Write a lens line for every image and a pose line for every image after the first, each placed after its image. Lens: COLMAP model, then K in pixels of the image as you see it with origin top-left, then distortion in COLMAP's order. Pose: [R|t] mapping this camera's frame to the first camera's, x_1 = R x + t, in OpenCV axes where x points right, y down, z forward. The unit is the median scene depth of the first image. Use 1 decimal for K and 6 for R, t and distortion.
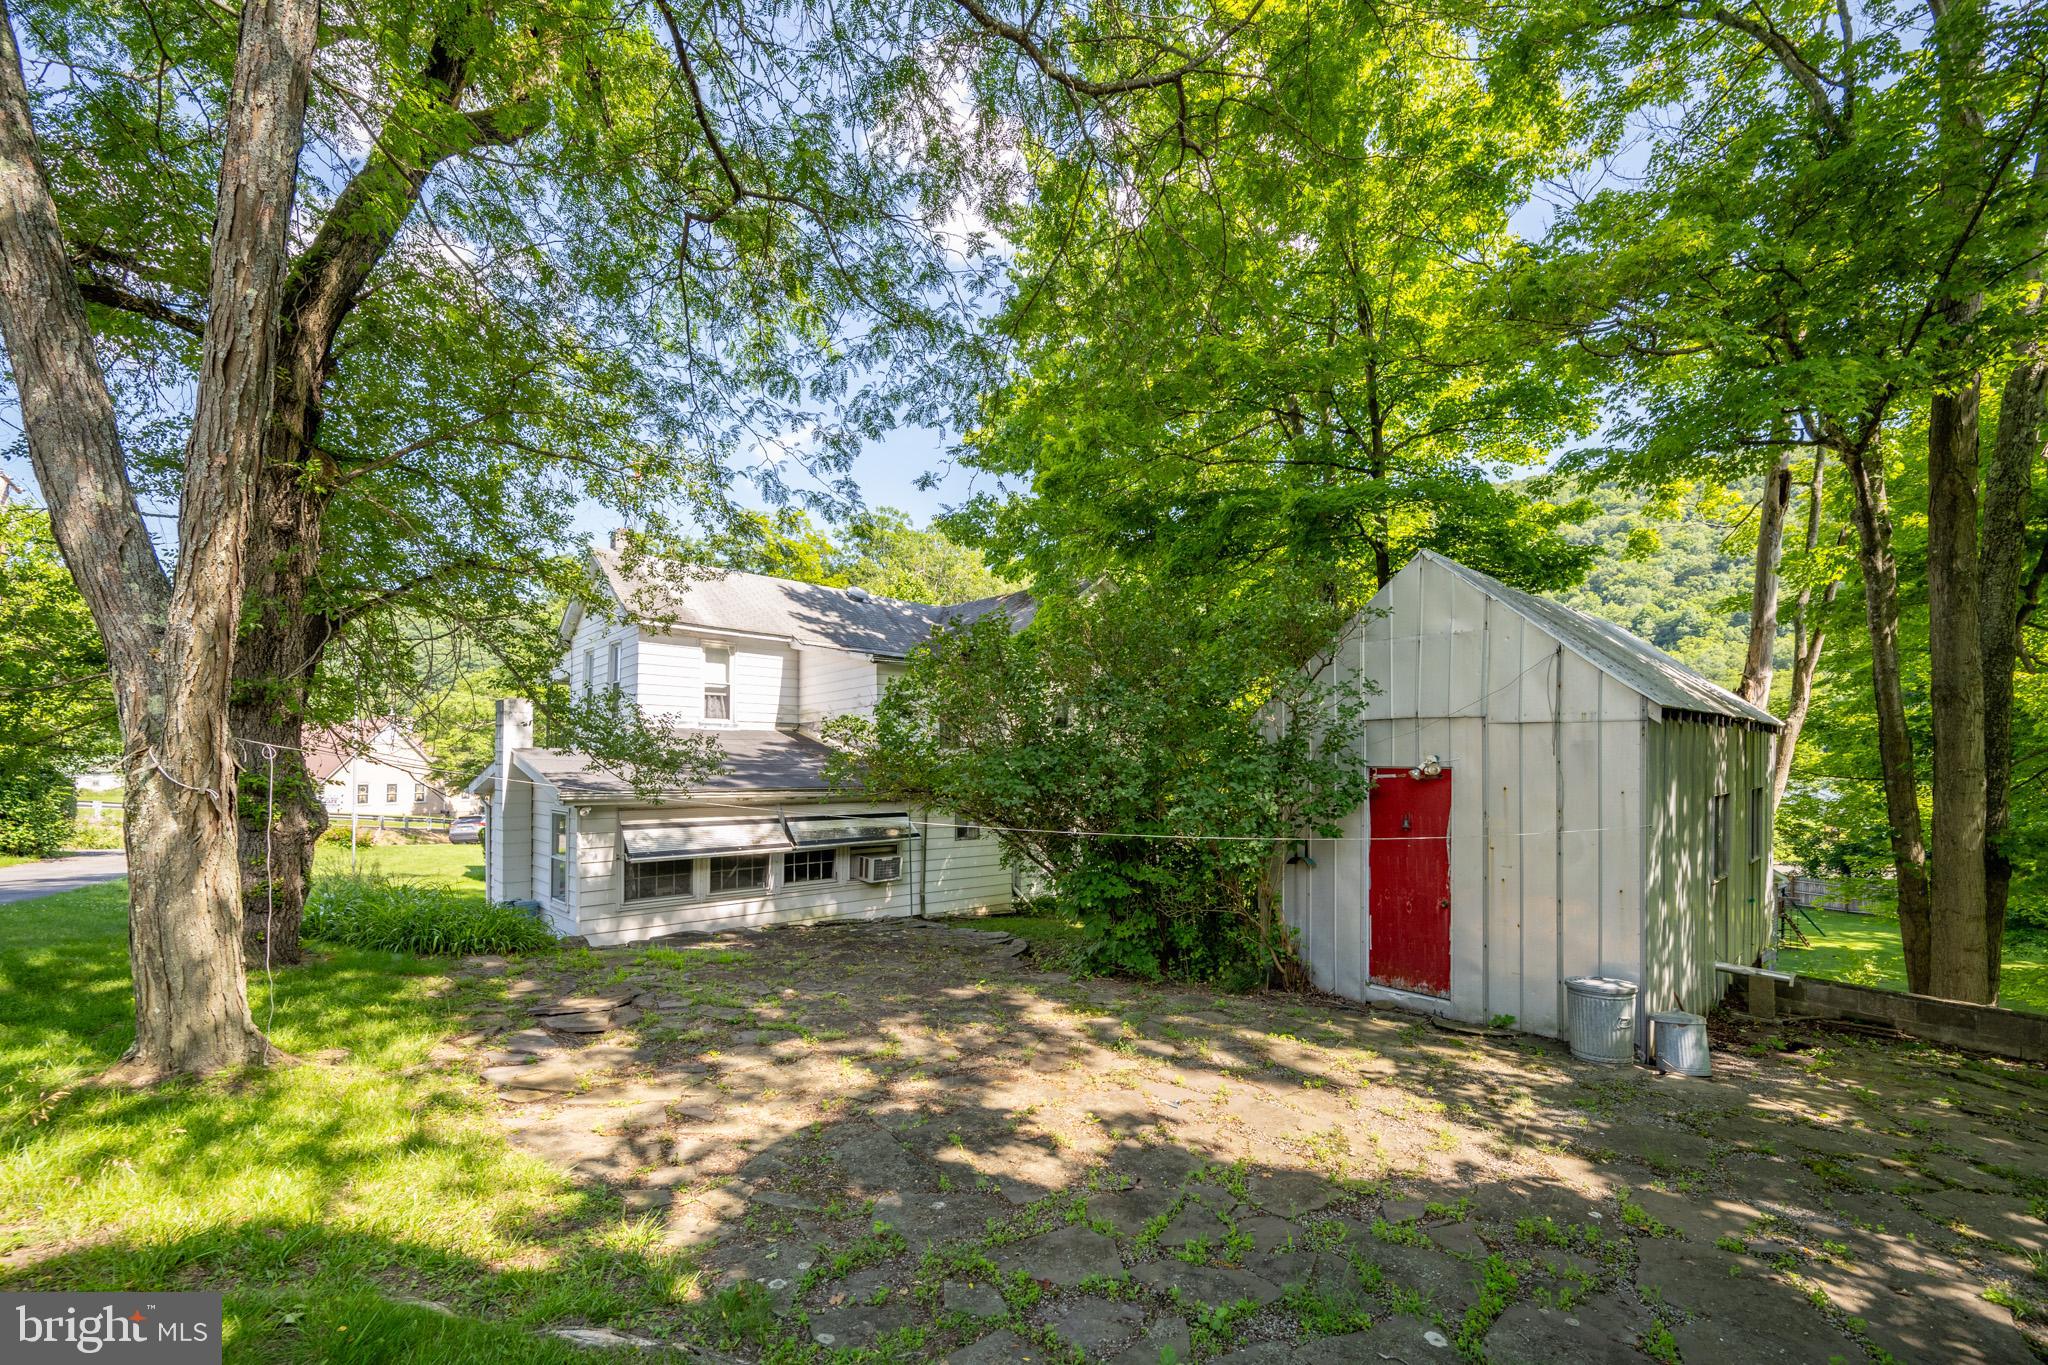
lens RADIAL K [[808.7, 0, 1033.5], [0, 808.7, 729.2], [0, 0, 1]] dist [-0.003249, -0.000292]
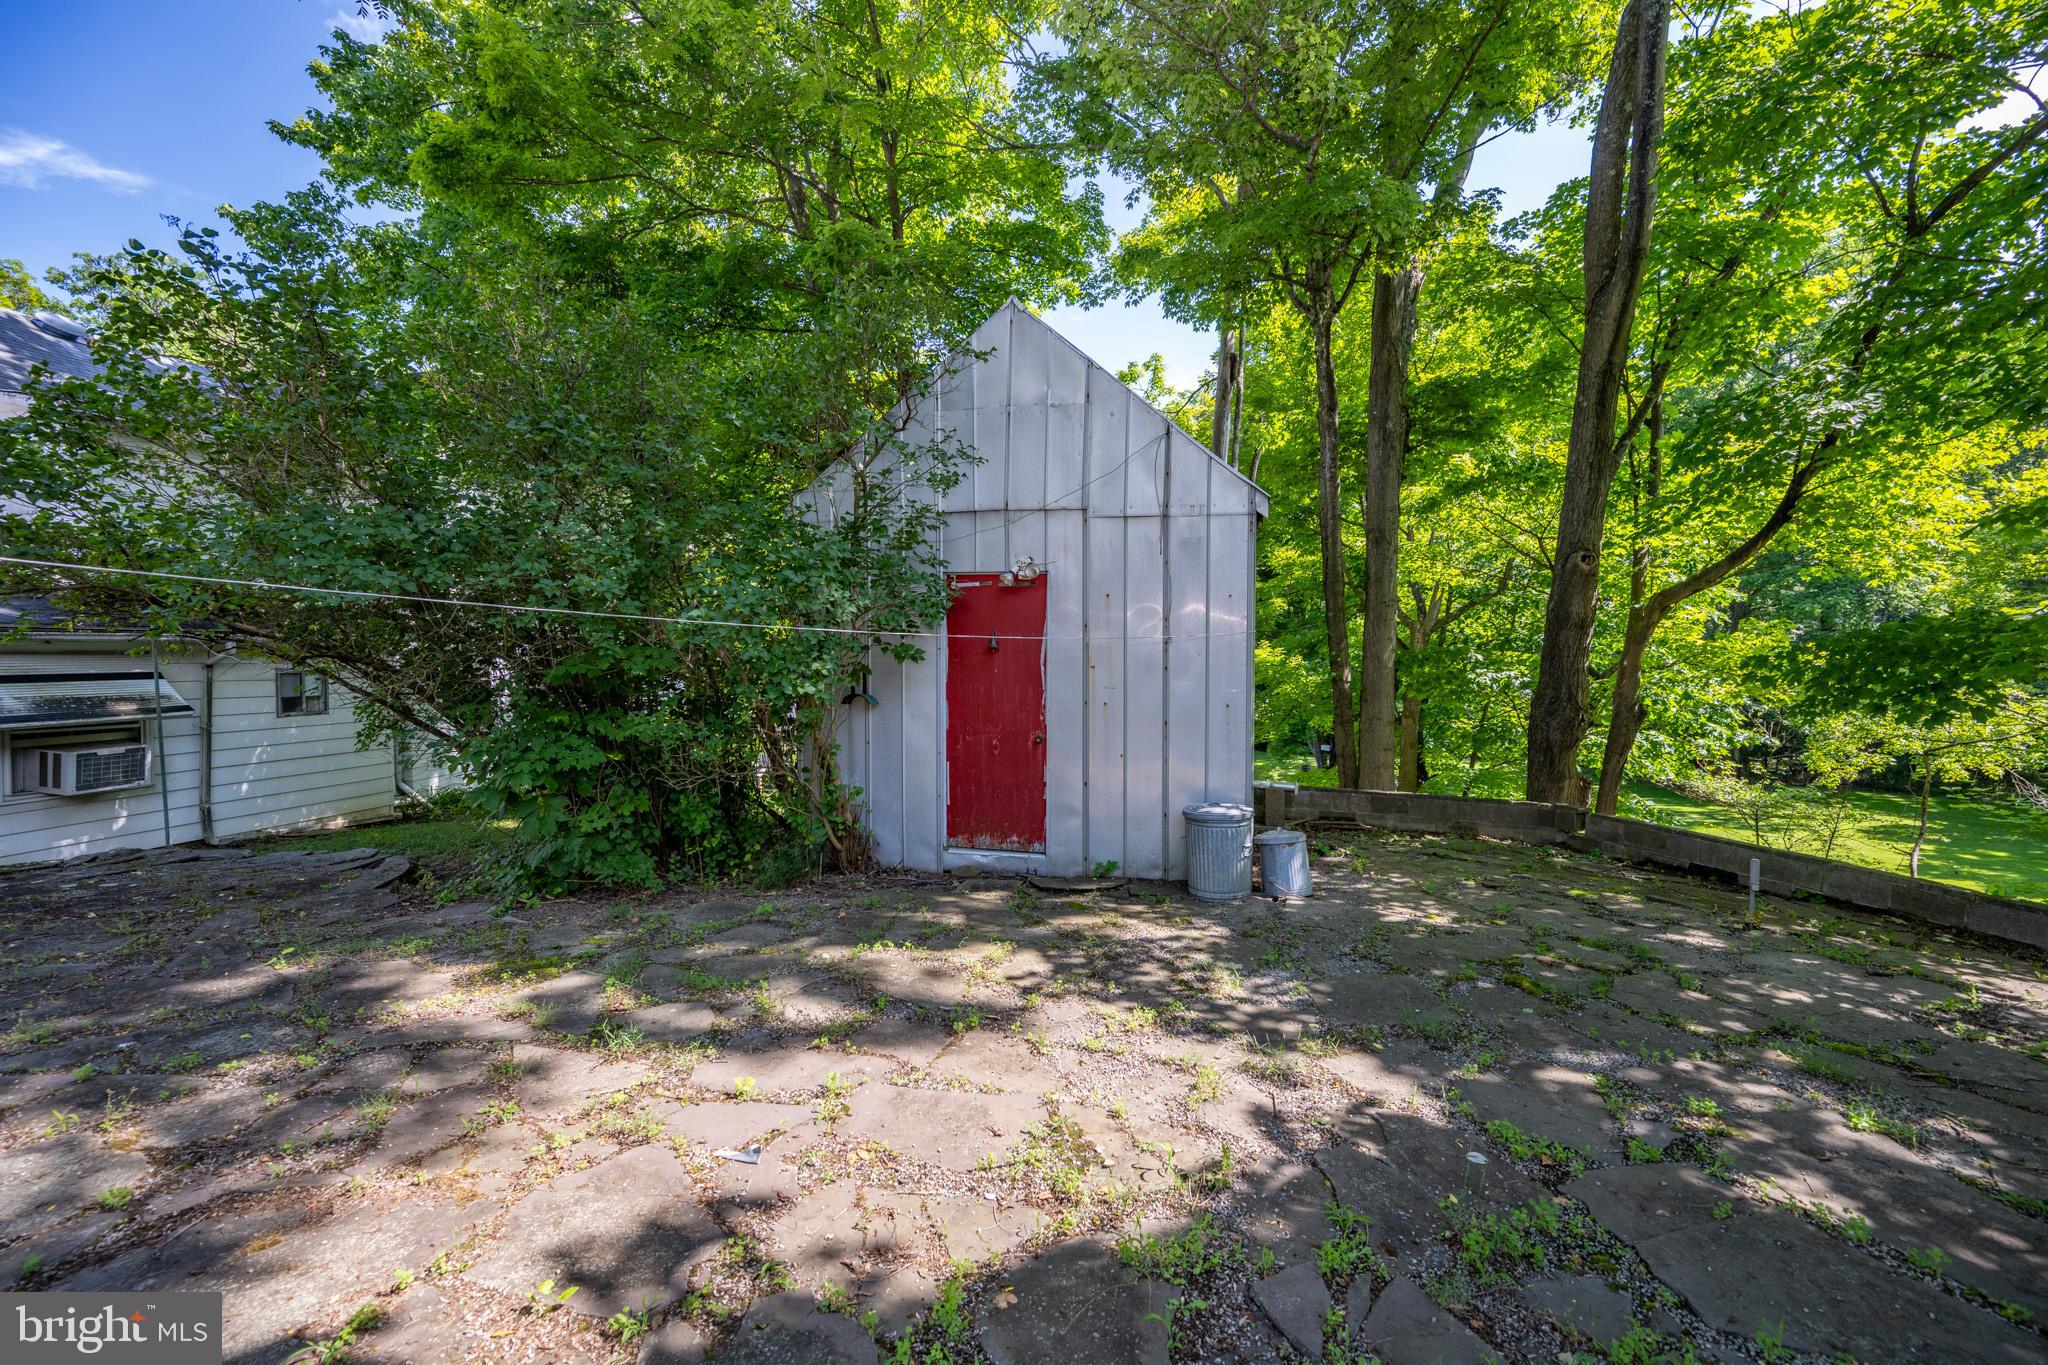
lens RADIAL K [[811.6, 0, 1015.3], [0, 811.6, 678.9], [0, 0, 1]] dist [-0.001114, -0.000140]
pose [[0.816274, -0.023023, 0.577207, 0.022210], [-0.028915, 0.996324, 0.080632, 0.099567], [-0.576941, -0.082507, 0.812608, 0.385874]]
